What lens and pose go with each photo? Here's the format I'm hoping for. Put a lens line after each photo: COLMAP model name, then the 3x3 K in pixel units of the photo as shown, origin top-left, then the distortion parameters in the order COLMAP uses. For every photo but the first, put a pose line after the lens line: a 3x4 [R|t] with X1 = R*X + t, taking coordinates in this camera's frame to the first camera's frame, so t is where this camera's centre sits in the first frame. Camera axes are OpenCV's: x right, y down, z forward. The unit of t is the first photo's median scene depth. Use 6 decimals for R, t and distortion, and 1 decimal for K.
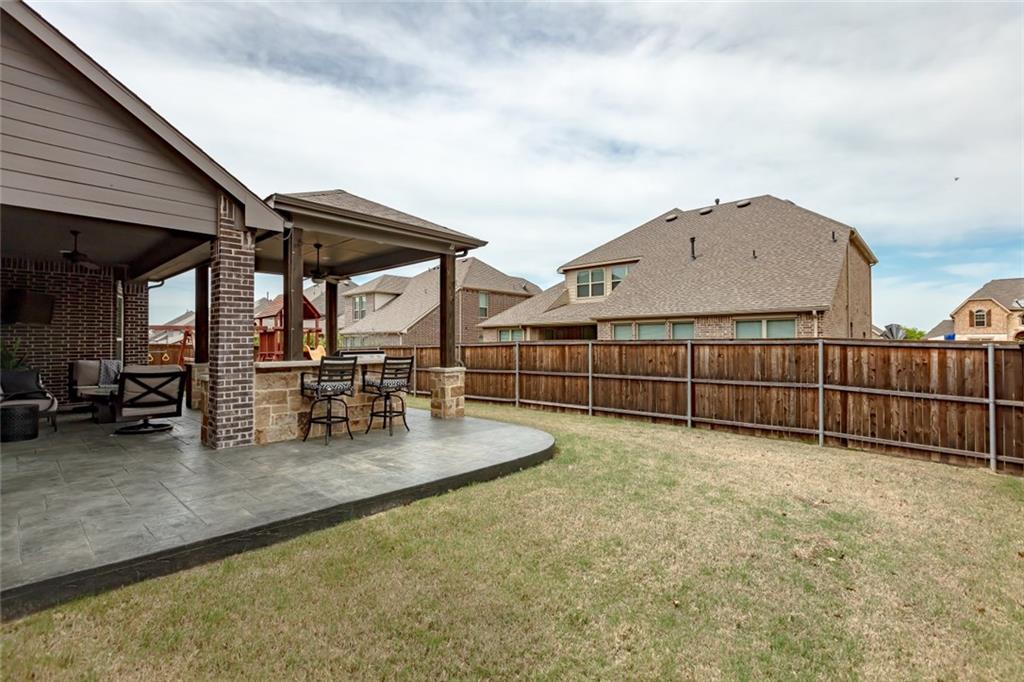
lens RADIAL K [[458.3, 0, 510.2], [0, 458.3, 341.1], [0, 0, 1]] dist [0.004664, -0.002459]
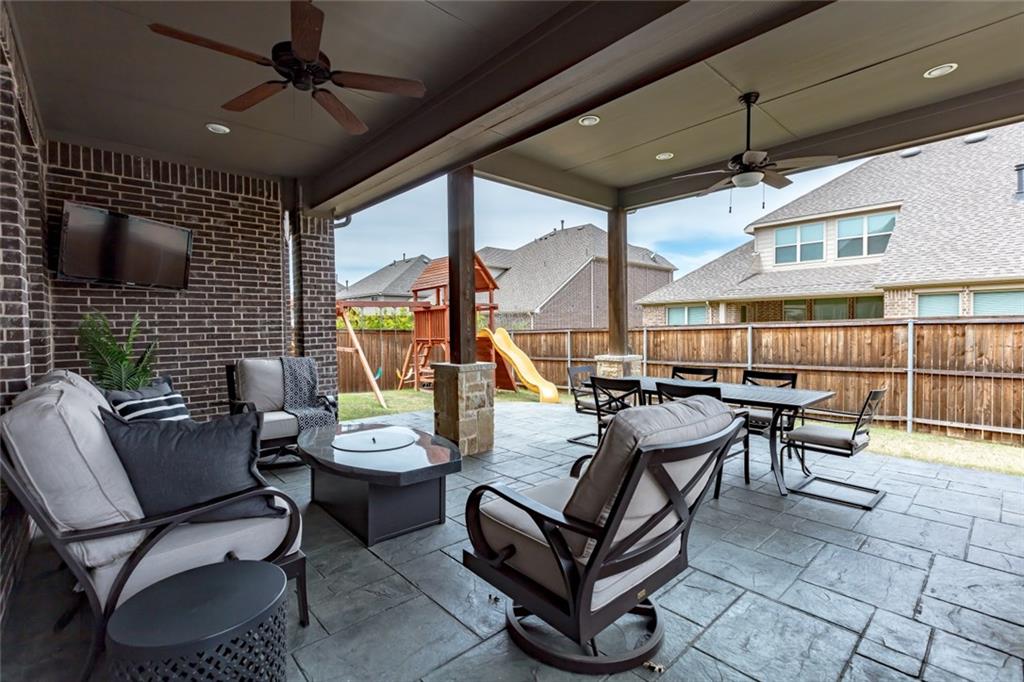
lens RADIAL K [[458.3, 0, 513.5], [0, 458.3, 339.6], [0, 0, 1]] dist [0.004664, -0.002459]
pose [[0.996473, -0.004347, -0.083801, -0.305114], [0.007238, 0.999388, 0.034225, 0.002894], [0.083601, -0.034711, 0.995895, 0.266818]]
